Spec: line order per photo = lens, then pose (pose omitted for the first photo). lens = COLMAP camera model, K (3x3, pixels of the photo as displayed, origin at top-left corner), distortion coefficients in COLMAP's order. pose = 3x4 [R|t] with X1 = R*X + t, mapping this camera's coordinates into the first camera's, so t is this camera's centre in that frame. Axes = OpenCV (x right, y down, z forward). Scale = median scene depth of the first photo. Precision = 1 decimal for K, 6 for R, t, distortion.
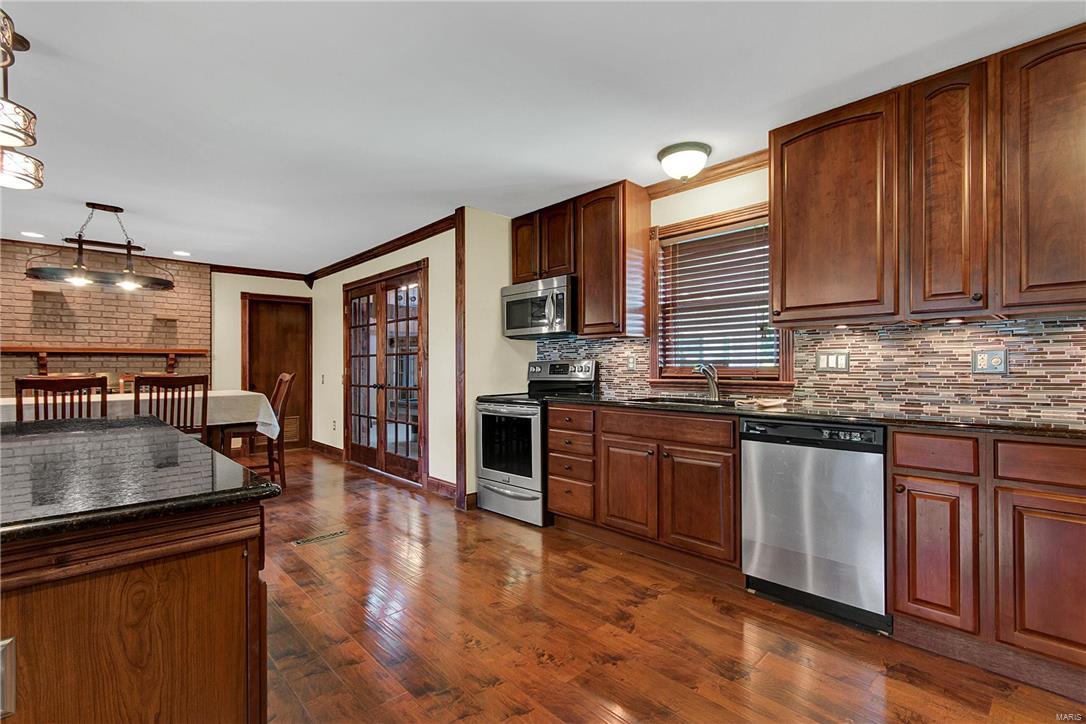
lens RADIAL K [[495.7, 0, 550.8], [0, 495.7, 366.8], [0, 0, 1]] dist [0.000821, -0.001431]
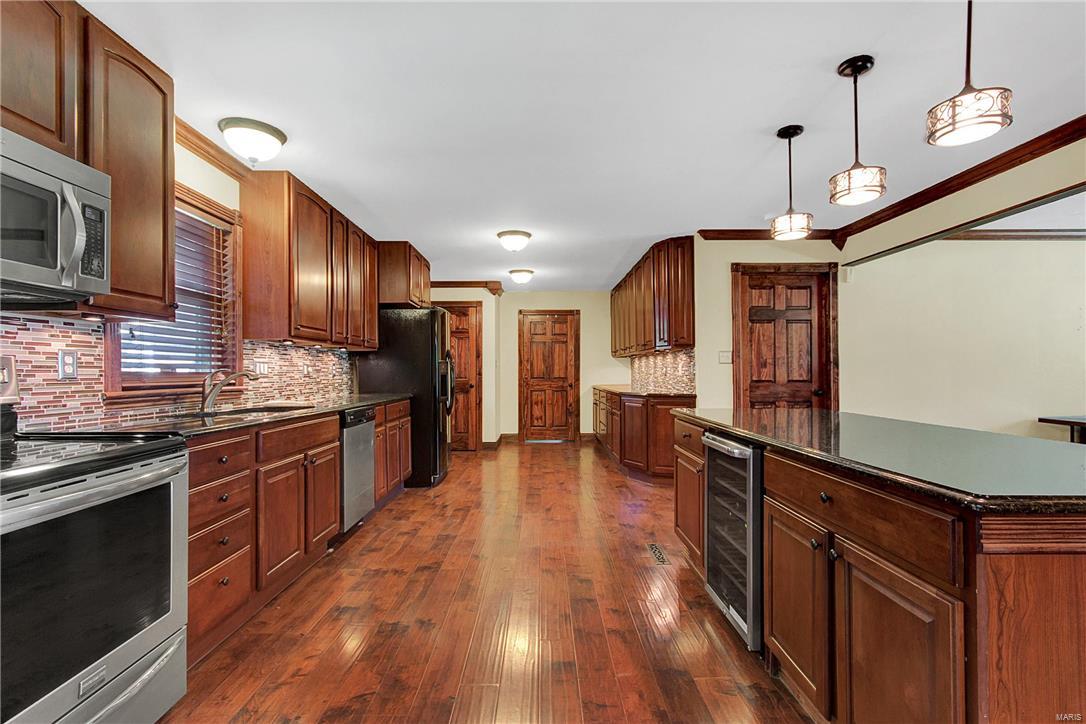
lens RADIAL K [[495.7, 0, 545.8], [0, 495.7, 367.6], [0, 0, 1]] dist [0.000821, -0.001431]
pose [[-0.727643, 0.011036, 0.685868, -0.731026], [0.003723, 0.999919, -0.012140, 0.004441], [-0.685946, -0.006280, -0.727625, 1.308938]]
